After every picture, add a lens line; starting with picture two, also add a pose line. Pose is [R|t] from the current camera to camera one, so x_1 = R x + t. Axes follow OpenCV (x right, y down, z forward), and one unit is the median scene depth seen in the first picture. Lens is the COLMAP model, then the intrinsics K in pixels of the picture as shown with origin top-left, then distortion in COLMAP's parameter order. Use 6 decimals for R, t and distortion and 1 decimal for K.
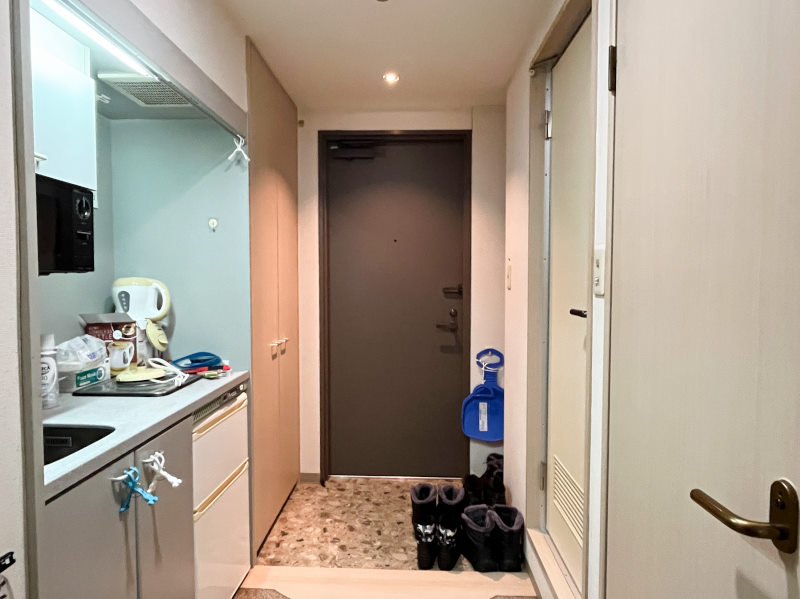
lens RADIAL K [[496.1, 0, 398.0], [0, 496.1, 301.3], [0, 0, 1]] dist [0.006504, -0.005938]
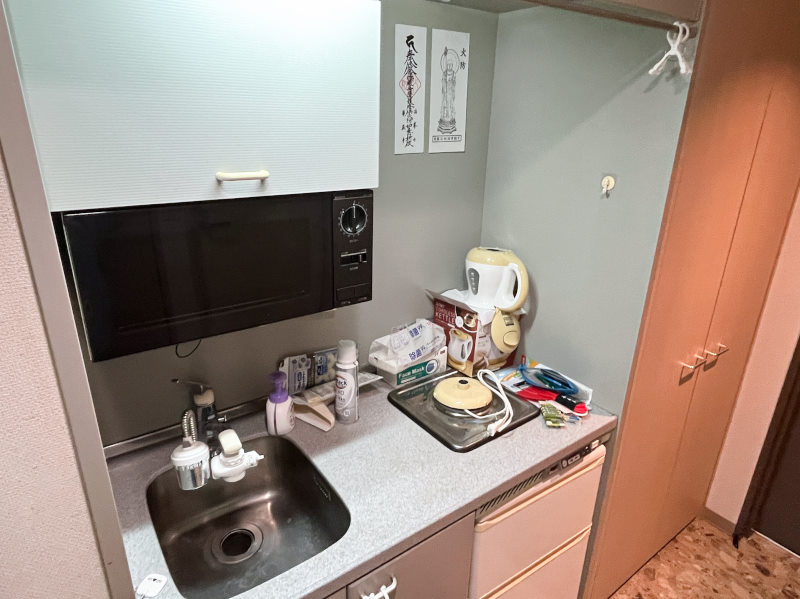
lens RADIAL K [[496.1, 0, 396.3], [0, 496.1, 296.0], [0, 0, 1]] dist [0.006504, -0.005938]
pose [[0.610615, 0.286570, -0.738259, -0.046684], [-0.062061, 0.946680, 0.316142, -0.217188], [0.789492, -0.147224, 0.595842, 0.444449]]
